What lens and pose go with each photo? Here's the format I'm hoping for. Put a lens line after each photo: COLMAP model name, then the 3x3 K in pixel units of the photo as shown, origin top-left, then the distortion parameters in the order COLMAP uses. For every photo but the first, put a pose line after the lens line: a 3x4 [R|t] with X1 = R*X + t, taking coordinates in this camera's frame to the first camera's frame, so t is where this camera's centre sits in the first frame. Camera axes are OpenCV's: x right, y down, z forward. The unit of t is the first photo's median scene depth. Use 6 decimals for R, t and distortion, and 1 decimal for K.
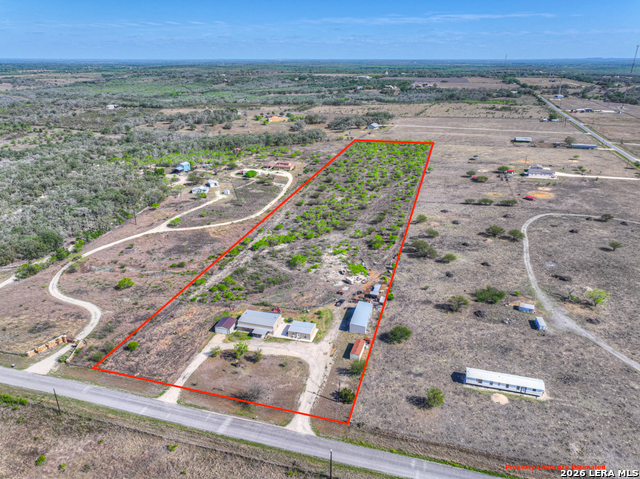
lens RADIAL K [[449.9, 0, 320.0], [0, 449.9, 239.5], [0, 0, 1]] dist [-0.001822, 0.015119]
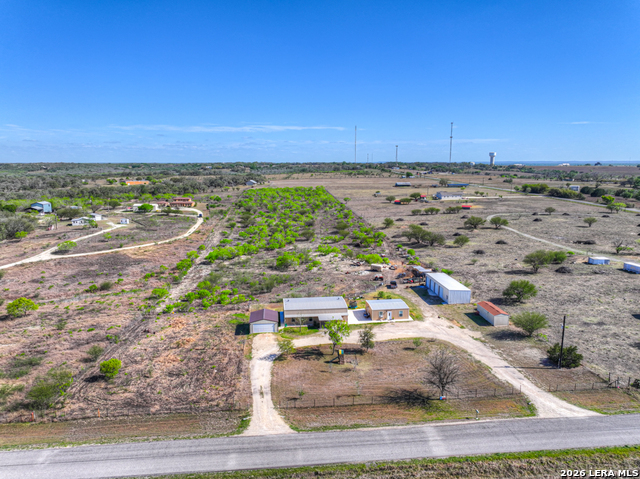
lens RADIAL K [[449.9, 0, 320.0], [0, 449.9, 239.5], [0, 0, 1]] dist [-0.001822, 0.015119]
pose [[0.929179, -0.065649, 0.363753, -0.253707], [0.141844, 0.972086, -0.186891, 0.151916], [-0.341330, 0.225251, 0.912555, 0.309243]]
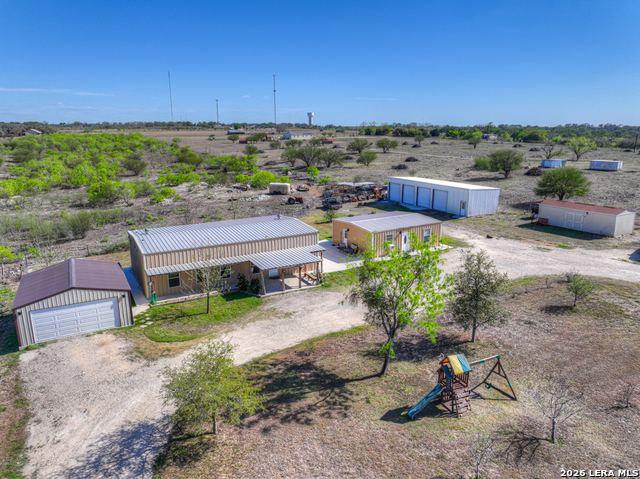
lens RADIAL K [[449.9, 0, 320.0], [0, 449.9, 239.5], [0, 0, 1]] dist [-0.001822, 0.015119]
pose [[0.710942, -0.172051, 0.681879, -0.188134], [0.270848, 0.961803, -0.039711, 0.148228], [-0.649001, 0.212917, 0.730386, 0.591894]]
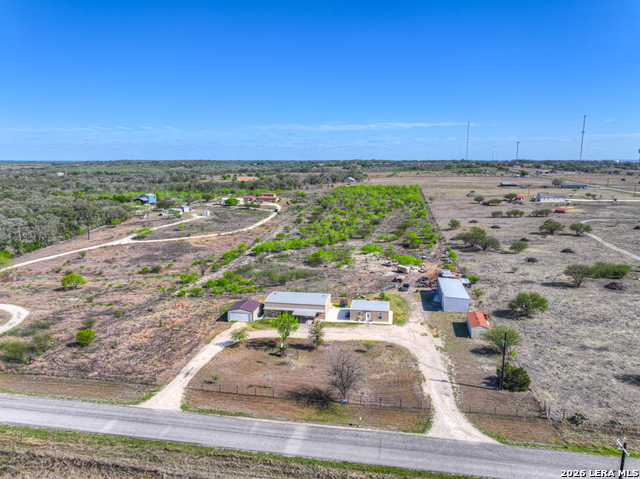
lens RADIAL K [[449.9, 0, 320.0], [0, 449.9, 239.5], [0, 0, 1]] dist [-0.001822, 0.015119]
pose [[0.994212, -0.019498, 0.105654, -0.124479], [0.041099, 0.977618, -0.206336, 0.166254], [-0.099266, 0.209484, 0.972760, 0.273979]]
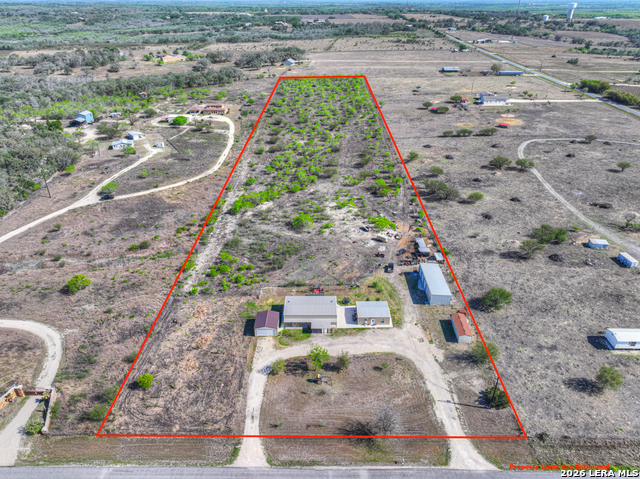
lens RADIAL K [[449.9, 0, 320.0], [0, 449.9, 239.5], [0, 0, 1]] dist [-0.001822, 0.015119]
pose [[0.963446, -0.126482, 0.236167, -0.204471], [0.100247, 0.987698, 0.120016, -0.011628], [-0.248441, -0.091954, 0.964273, 0.226768]]
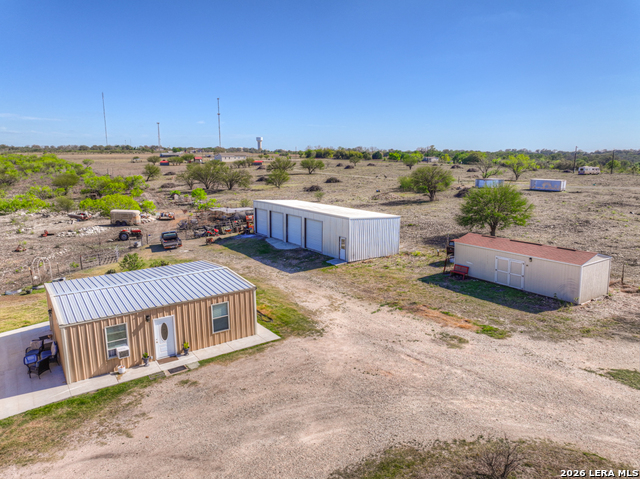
lens RADIAL K [[449.9, 0, 320.0], [0, 449.9, 239.5], [0, 0, 1]] dist [-0.001822, 0.015119]
pose [[0.636782, -0.145854, 0.757123, -0.078819], [0.294475, 0.953515, -0.063982, 0.147934], [-0.712596, 0.263696, 0.650131, 0.622743]]
